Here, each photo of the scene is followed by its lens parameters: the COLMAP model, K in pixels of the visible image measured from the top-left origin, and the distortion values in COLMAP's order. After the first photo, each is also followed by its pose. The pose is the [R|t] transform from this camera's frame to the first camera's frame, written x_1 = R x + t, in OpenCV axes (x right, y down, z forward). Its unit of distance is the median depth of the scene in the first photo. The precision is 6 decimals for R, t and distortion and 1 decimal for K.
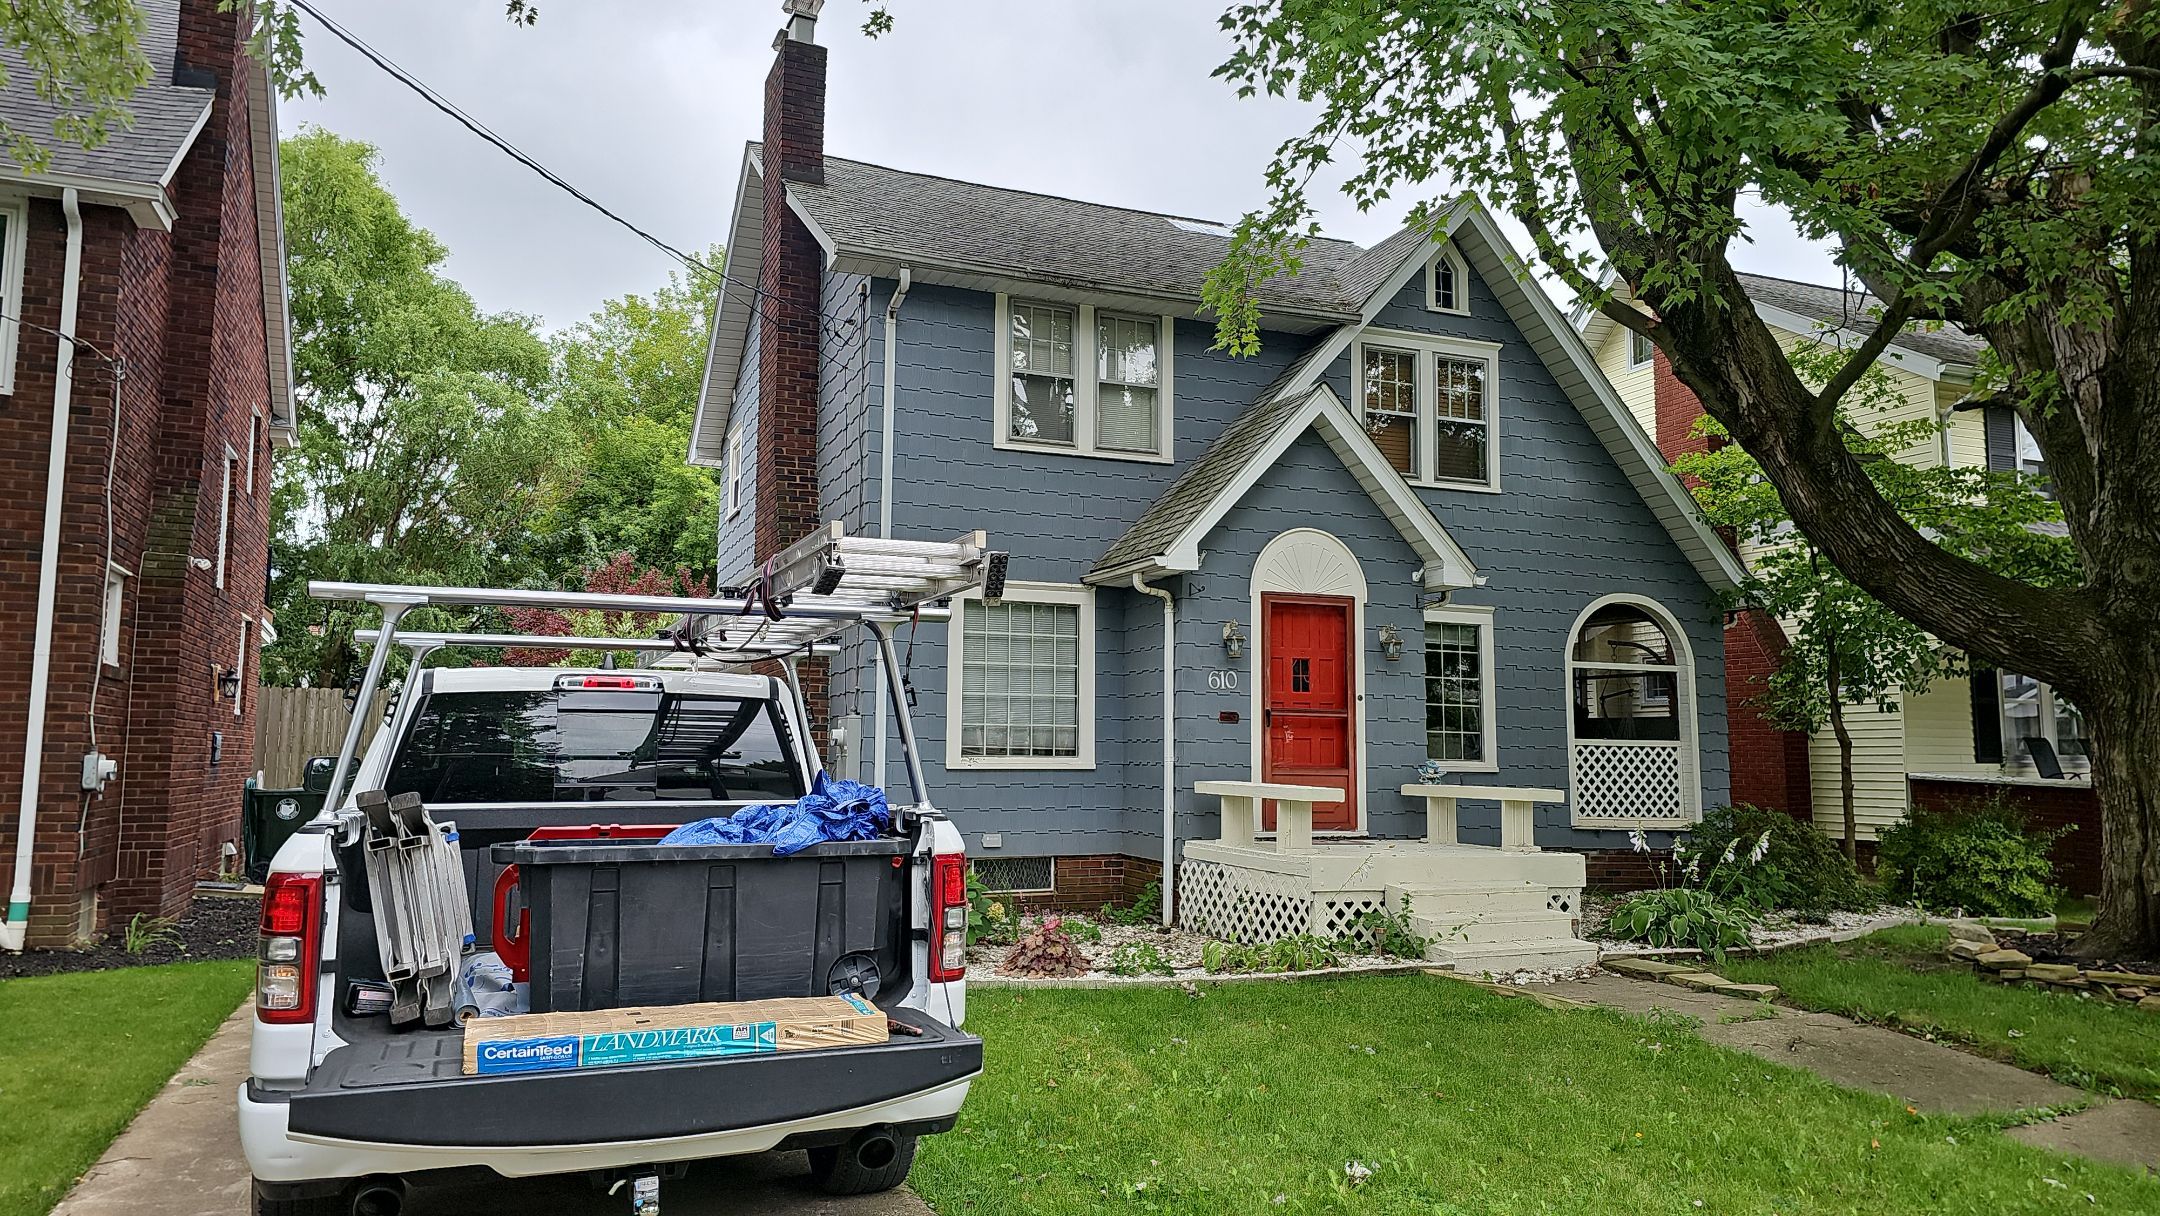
lens RADIAL K [[1455.7, 0, 1088.4], [0, 1455.7, 602.8], [0, 0, 1]] dist [0.033264, -0.025056]
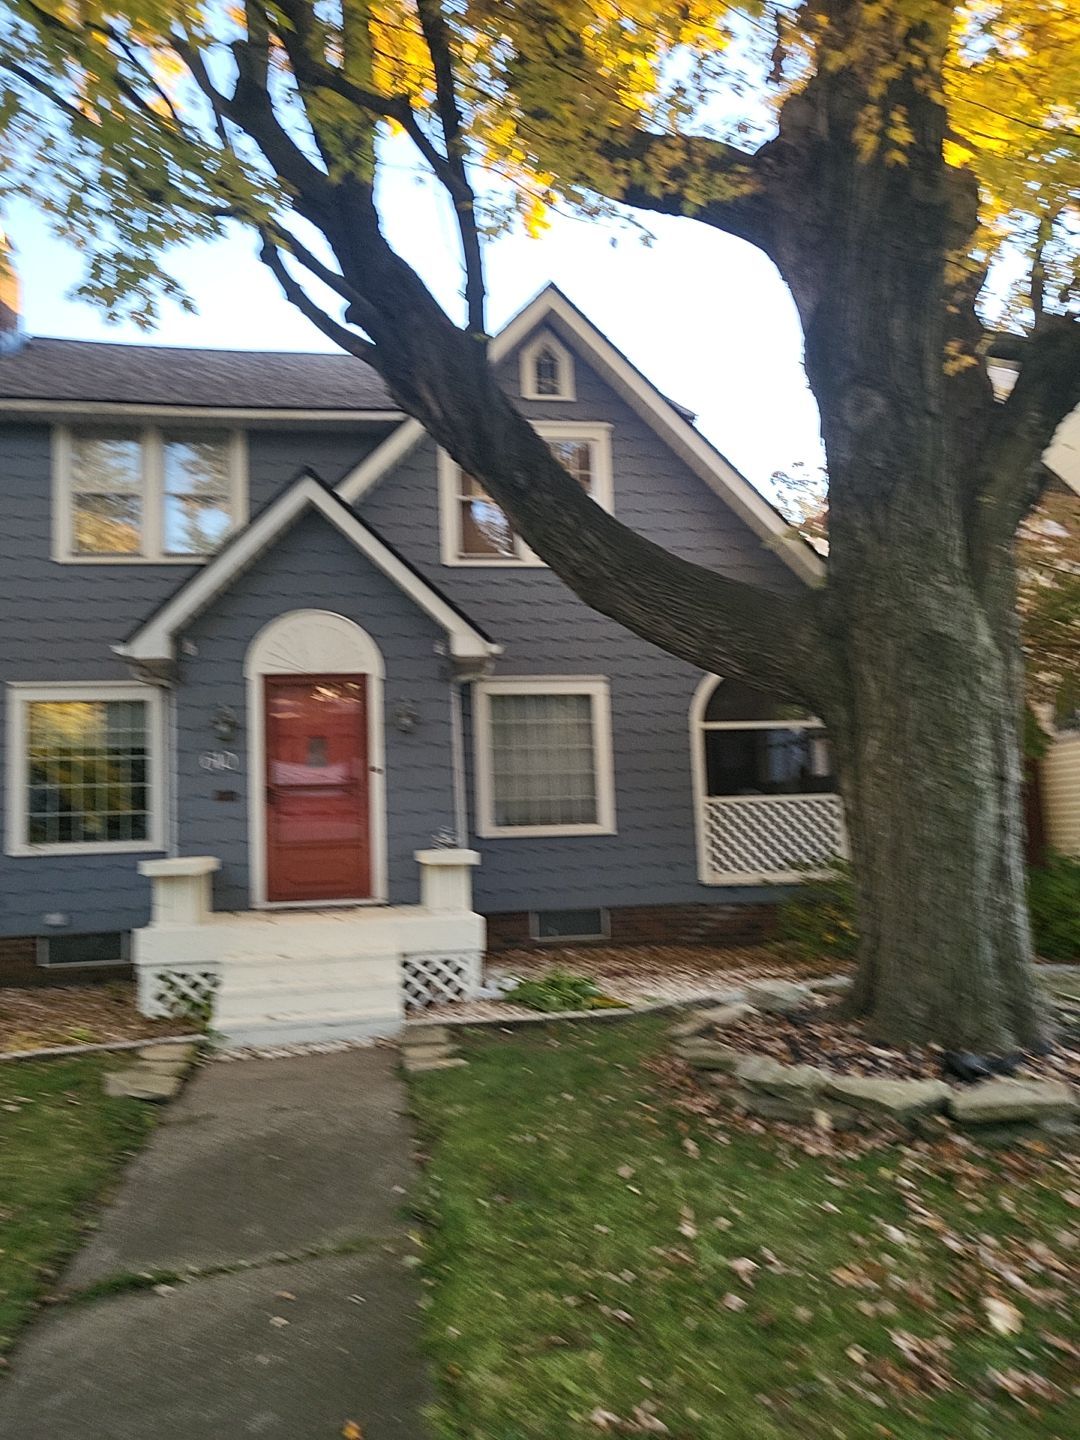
lens RADIAL K [[1151.1, 0, 542.9], [0, 1151.1, 708.3], [0, 0, 1]] dist [0.001323, 0.050487]
pose [[0.975933, -0.065868, -0.207886, 0.541343], [0.065513, 0.997815, -0.008600, 0.041306], [0.207999, -0.005226, 0.978115, 0.251813]]
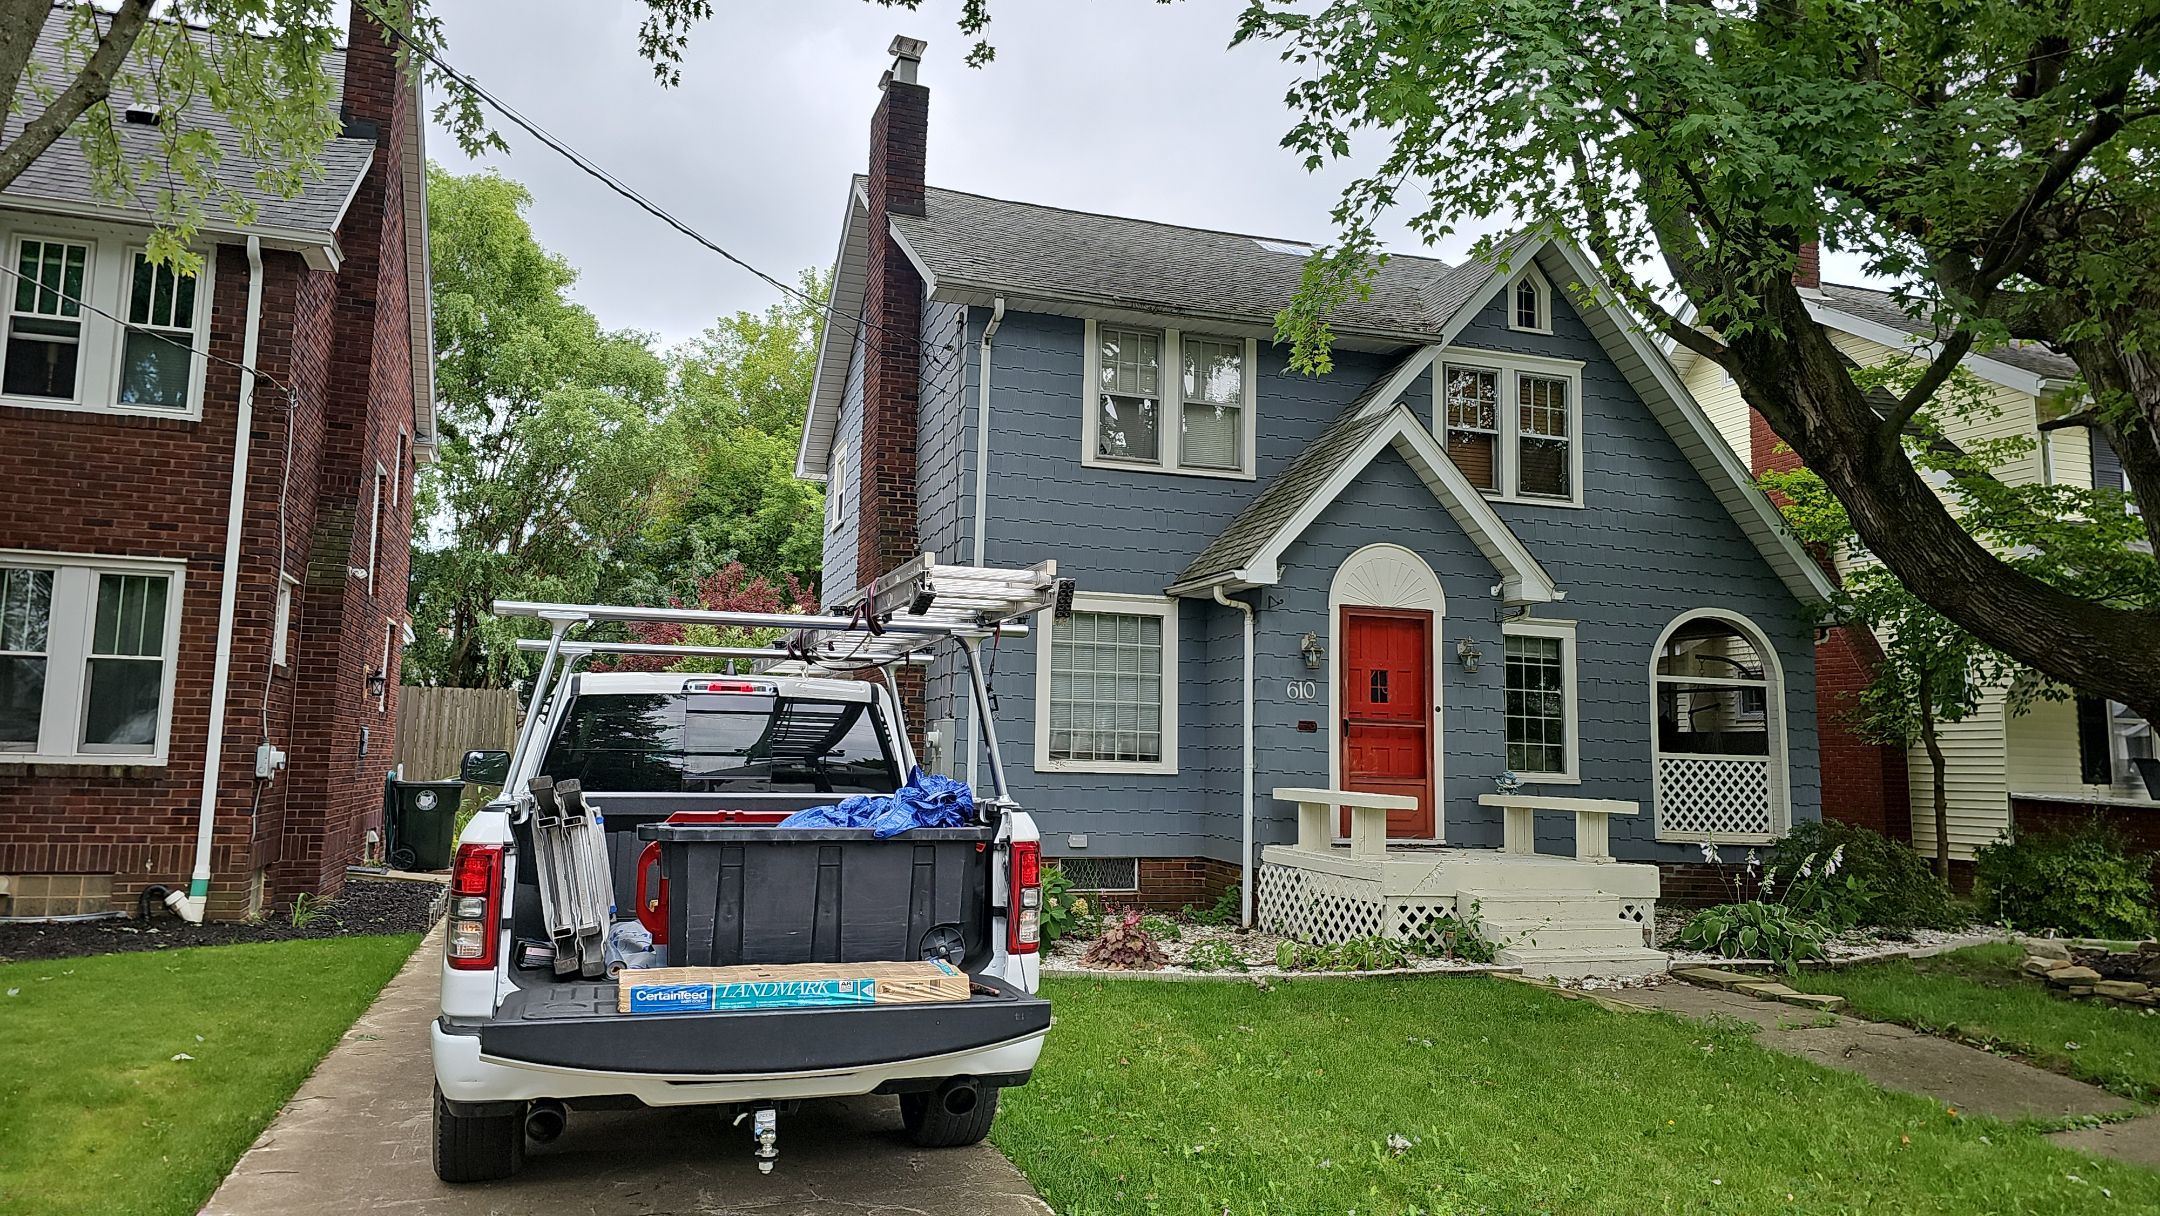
lens RADIAL K [[1455.7, 0, 1070.5], [0, 1455.7, 589.0], [0, 0, 1]] dist [0.033264, -0.025056]
pose [[0.996895, 0.005663, -0.078542, 0.010467], [-0.006783, 0.999879, -0.014009, -0.003412], [0.078453, 0.014498, 0.996812, -0.050971]]
